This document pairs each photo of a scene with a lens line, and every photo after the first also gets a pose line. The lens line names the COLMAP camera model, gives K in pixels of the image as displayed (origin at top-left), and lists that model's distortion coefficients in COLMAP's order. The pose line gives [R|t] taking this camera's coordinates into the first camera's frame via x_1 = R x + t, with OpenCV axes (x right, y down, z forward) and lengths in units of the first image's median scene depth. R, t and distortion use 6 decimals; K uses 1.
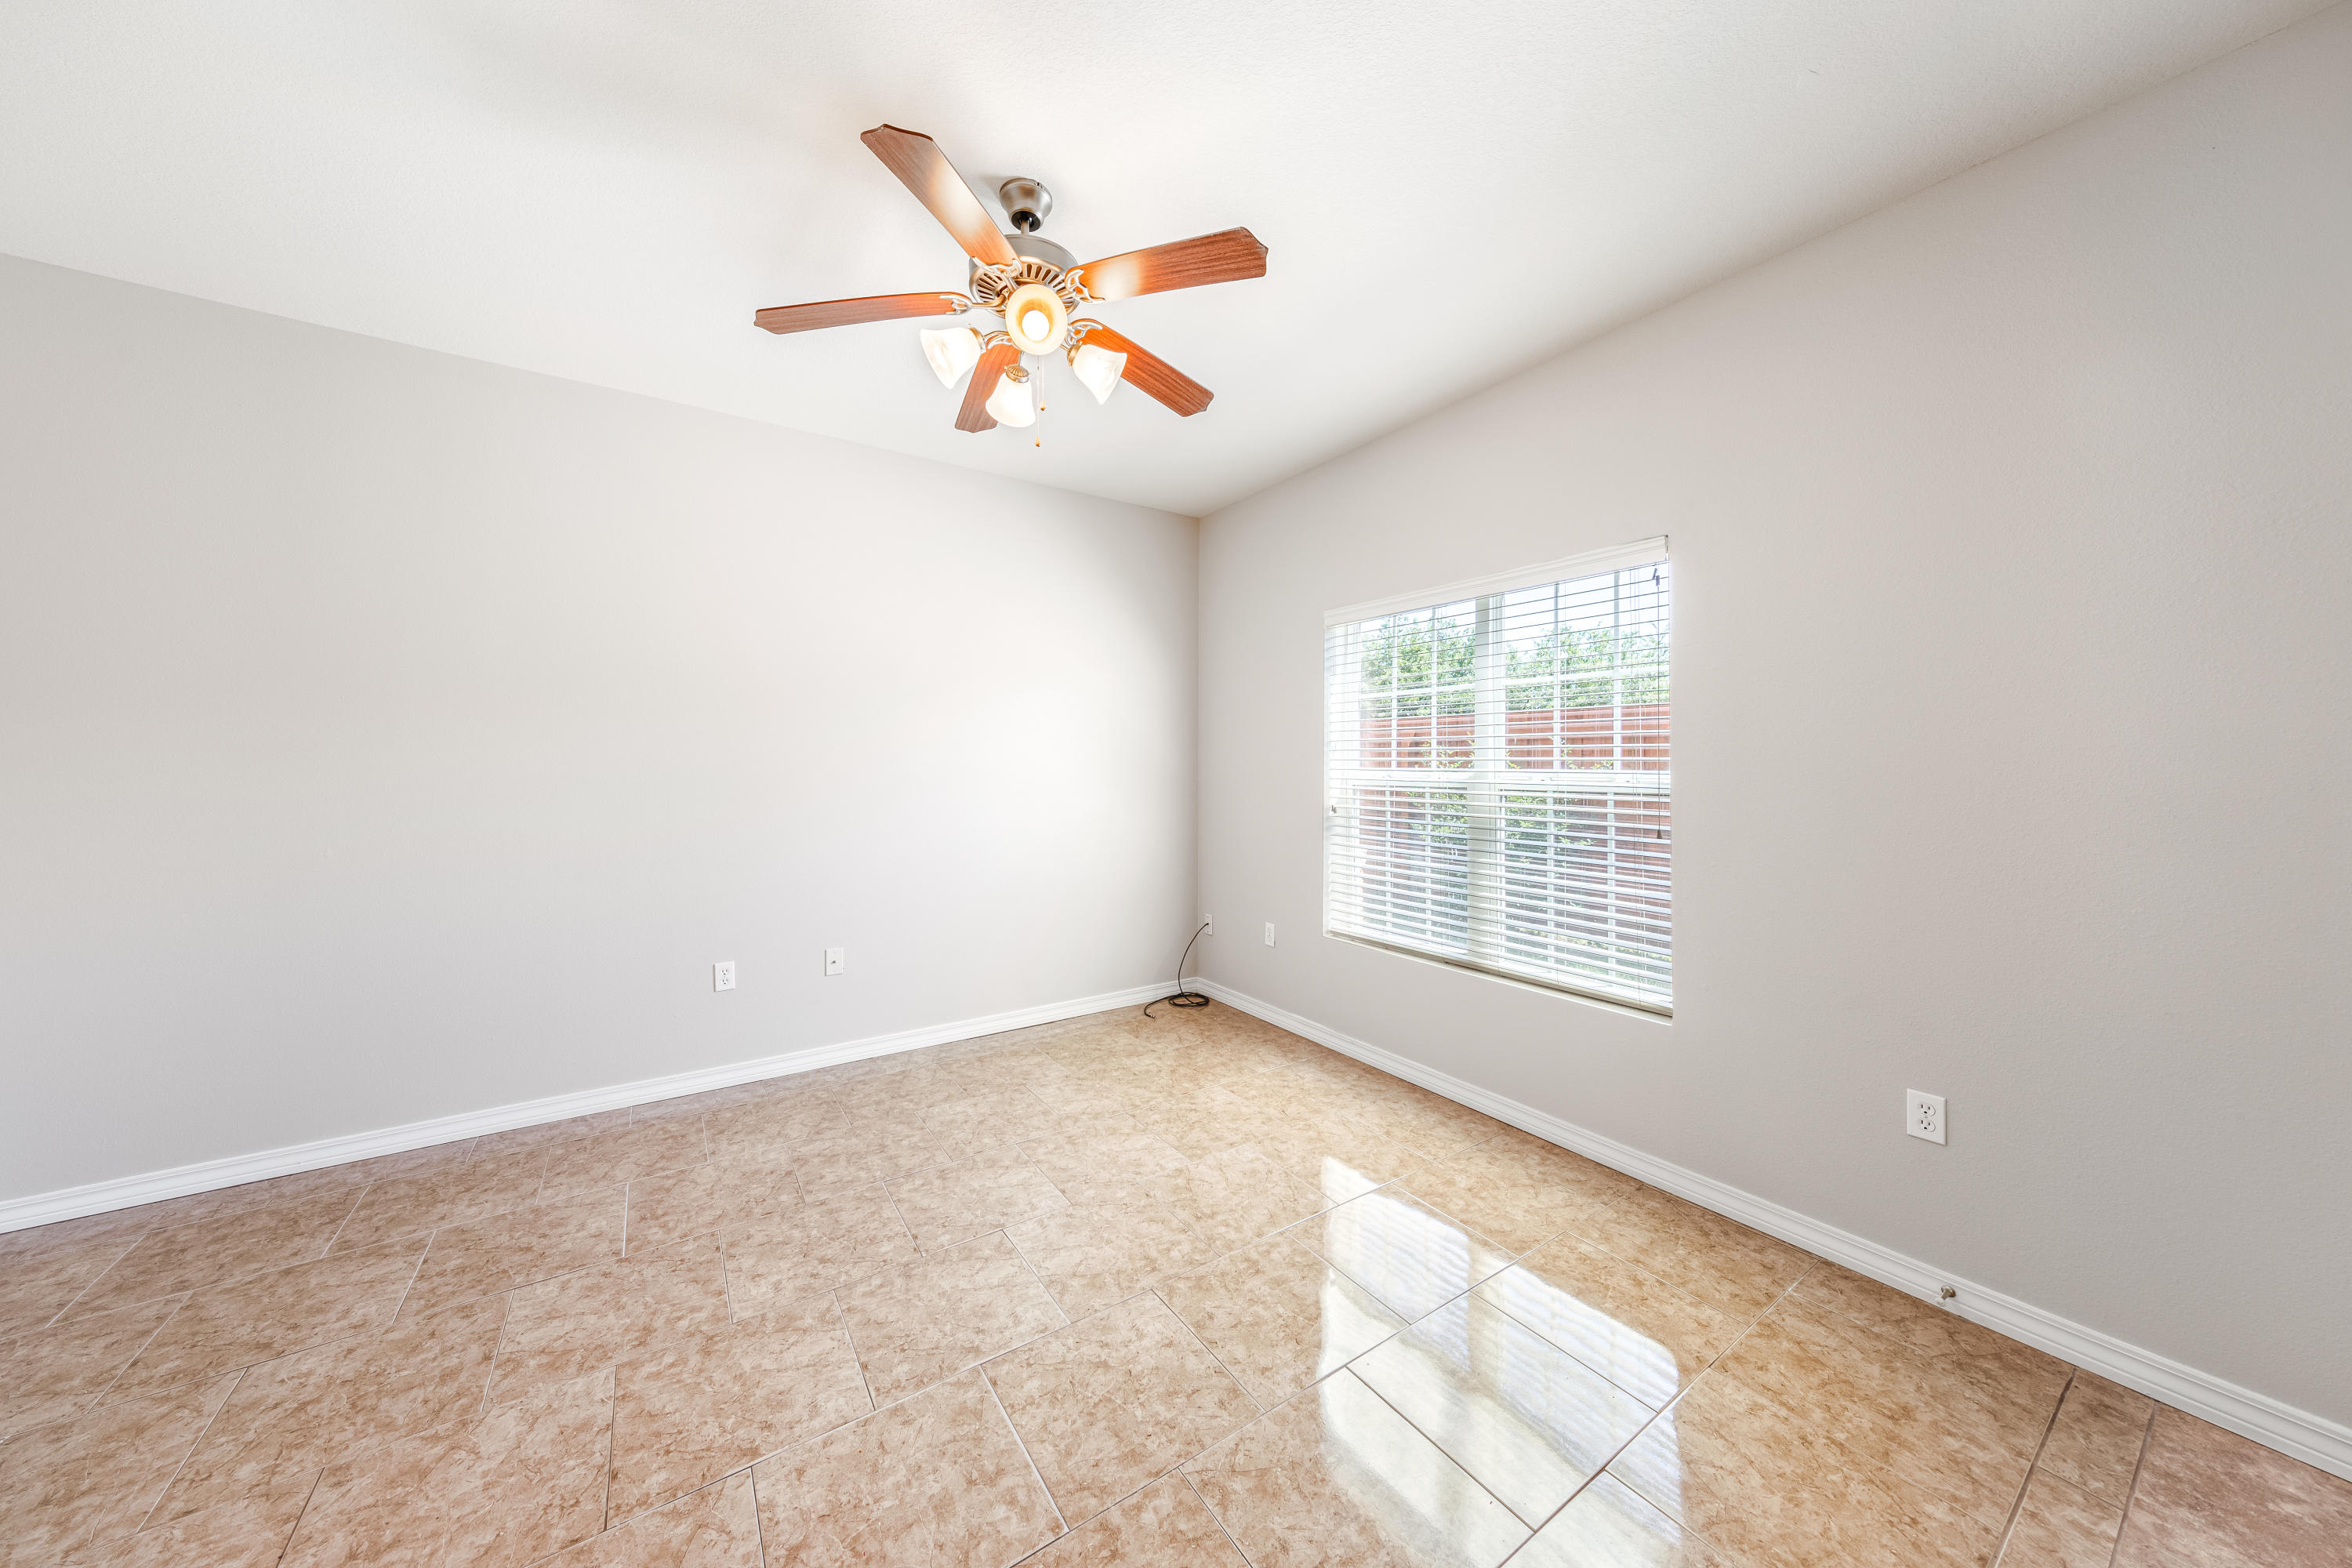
lens RADIAL K [[763.8, 0, 1174.8], [0, 763.8, 754.6], [0, 0, 1]] dist [0.003905, -0.000656]
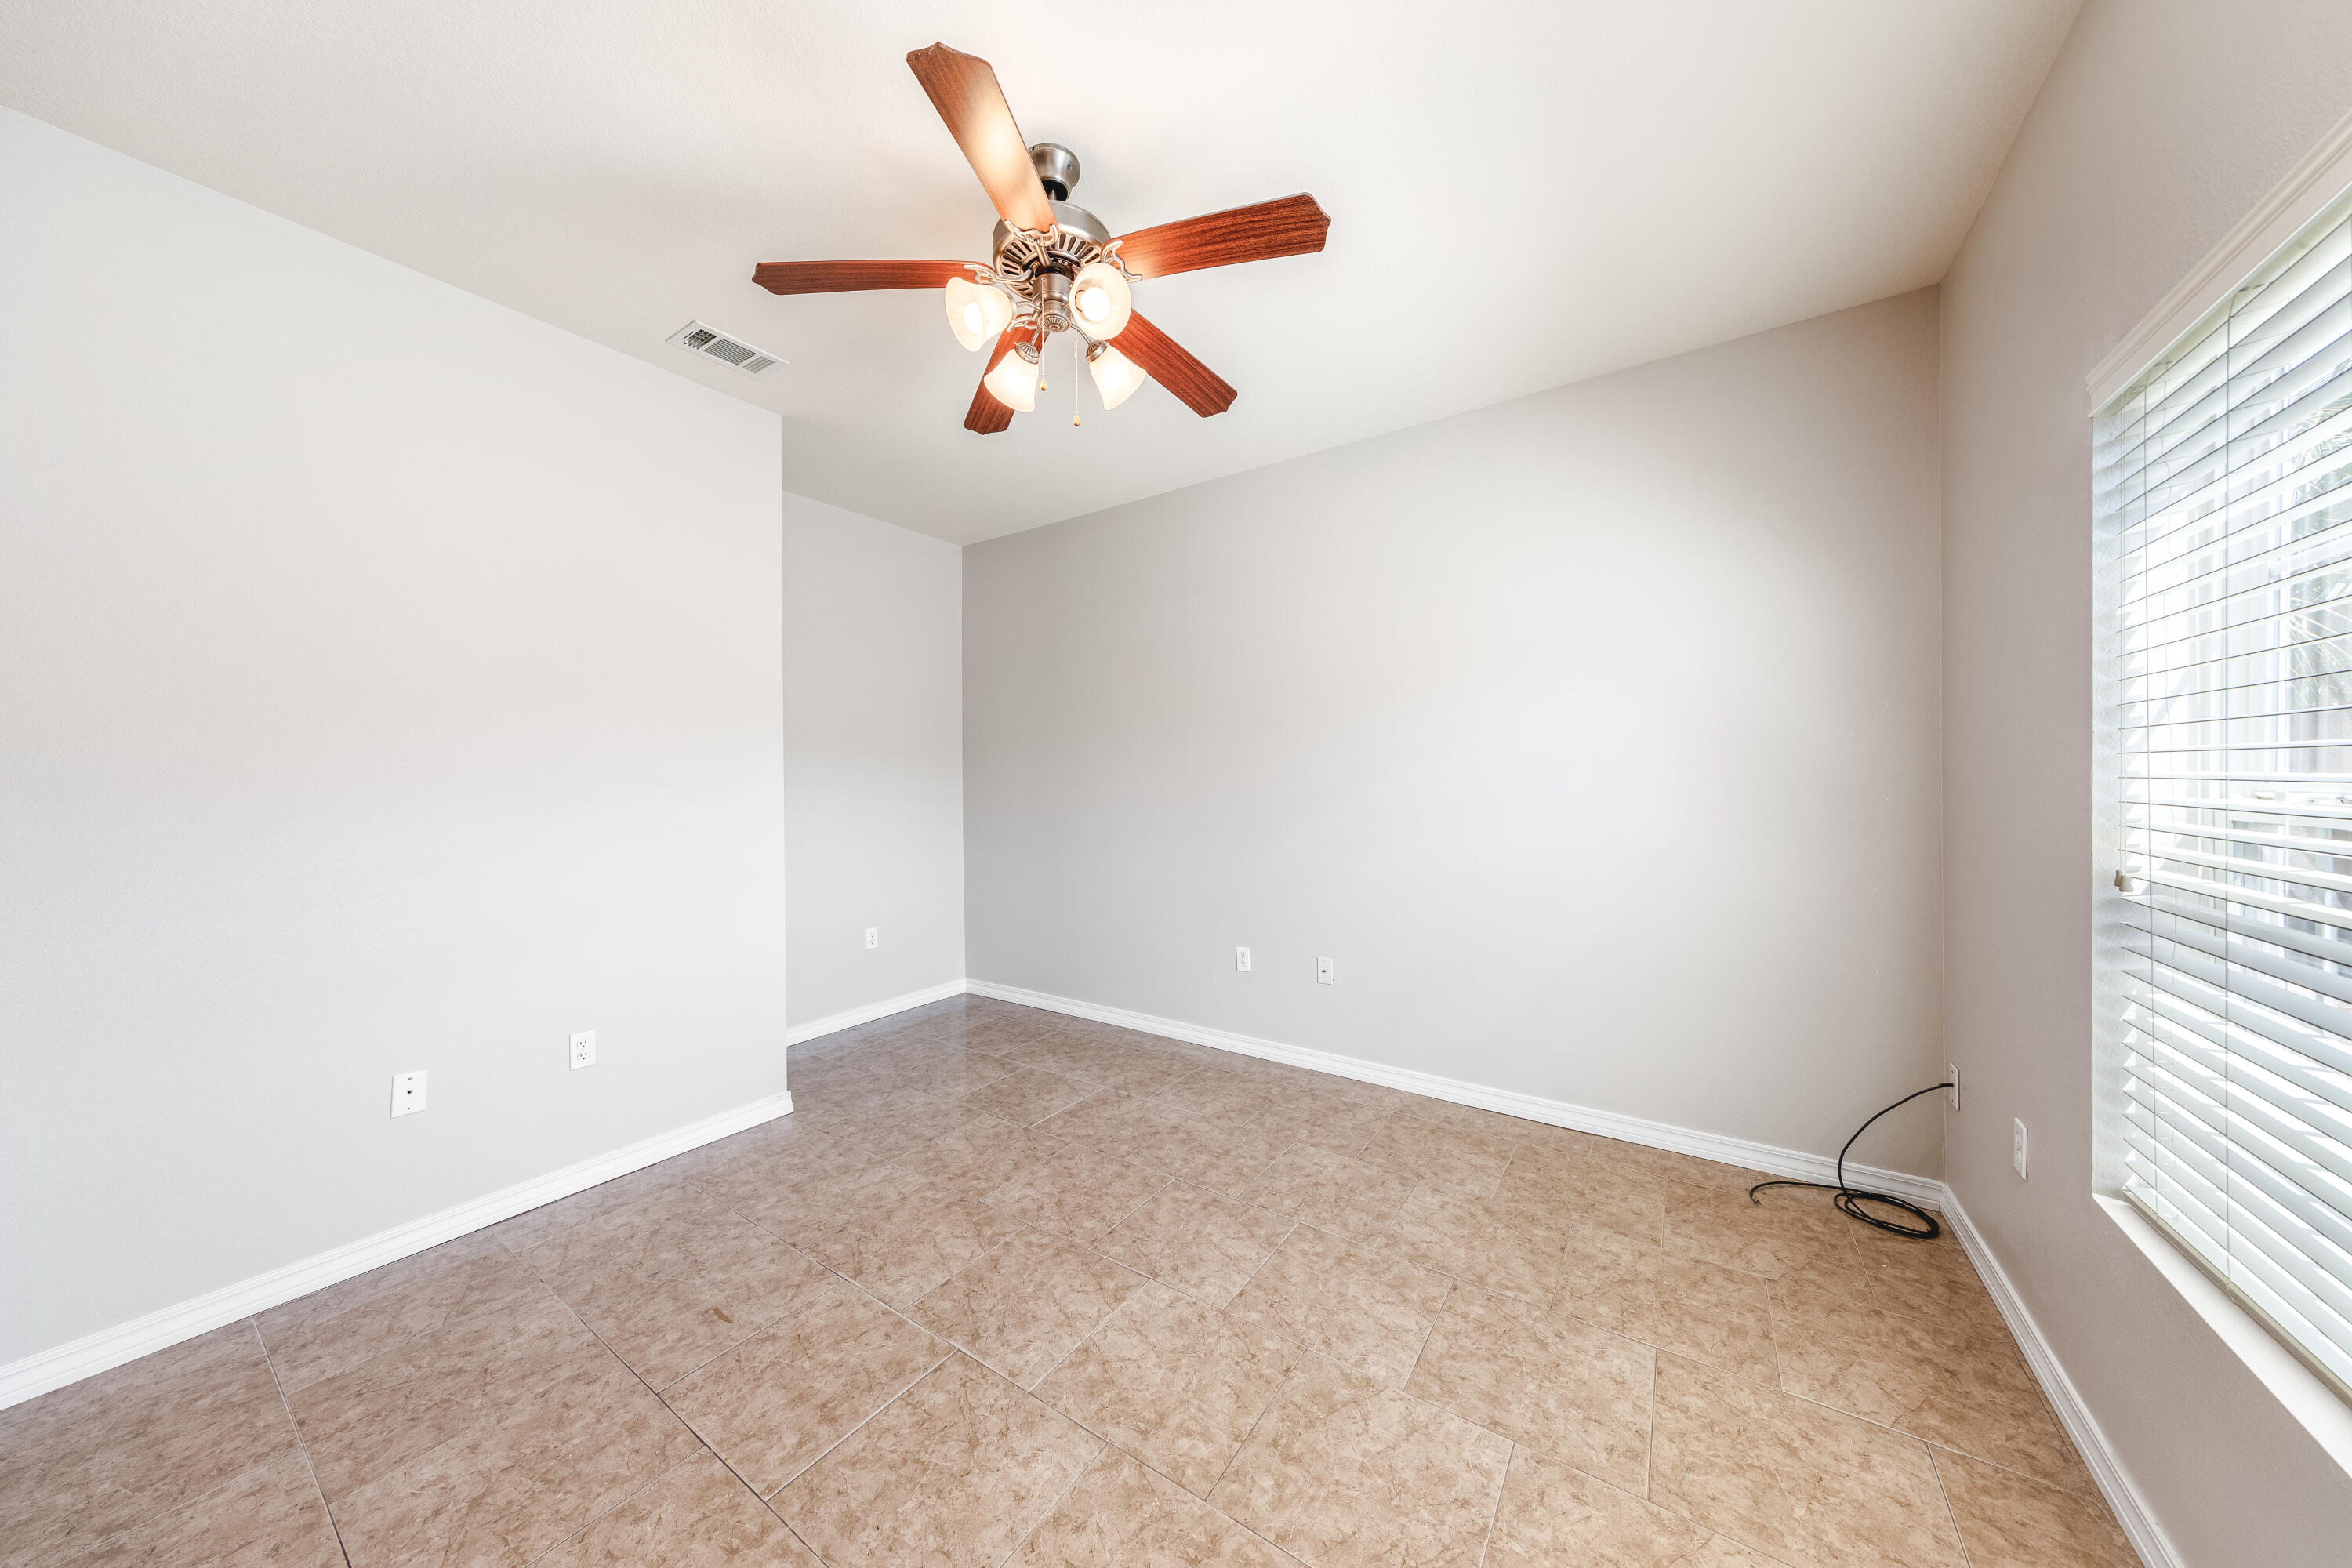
lens RADIAL K [[763.8, 0, 1183.1], [0, 763.8, 778.7], [0, 0, 1]] dist [0.003905, -0.000656]
pose [[0.380337, -0.001647, -0.924846, 0.551588], [0.021269, 0.999750, 0.006966, 0.009903], [0.924603, -0.022320, 0.380277, 0.598398]]
